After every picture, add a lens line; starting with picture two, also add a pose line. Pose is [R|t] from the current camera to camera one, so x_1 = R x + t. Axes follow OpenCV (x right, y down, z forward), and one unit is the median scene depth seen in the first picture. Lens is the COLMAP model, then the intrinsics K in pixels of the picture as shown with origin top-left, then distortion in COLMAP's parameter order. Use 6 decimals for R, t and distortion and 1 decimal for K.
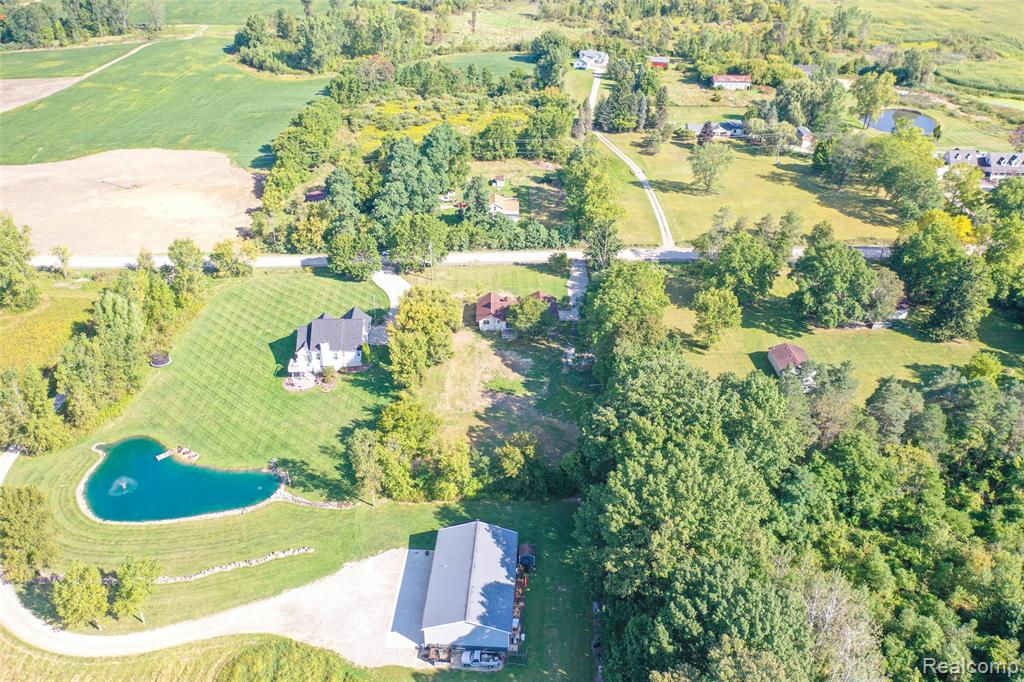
lens RADIAL K [[810.0, 0, 511.9], [0, 810.0, 341.6], [0, 0, 1]] dist [0.005239, -0.002140]
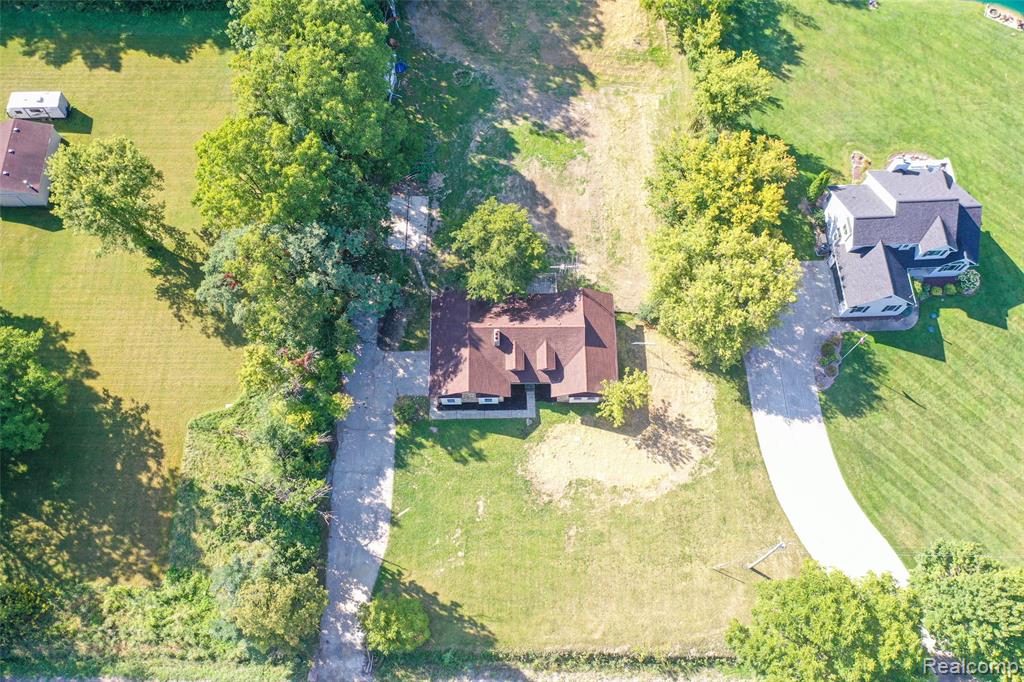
lens RADIAL K [[810.0, 0, 504.6], [0, 810.0, 336.0], [0, 0, 1]] dist [0.005239, -0.002140]
pose [[-0.999836, -0.015658, 0.009081, 0.011730], [0.011481, -0.160681, 0.986940, -0.423649], [-0.013994, 0.986882, 0.160835, 0.834800]]
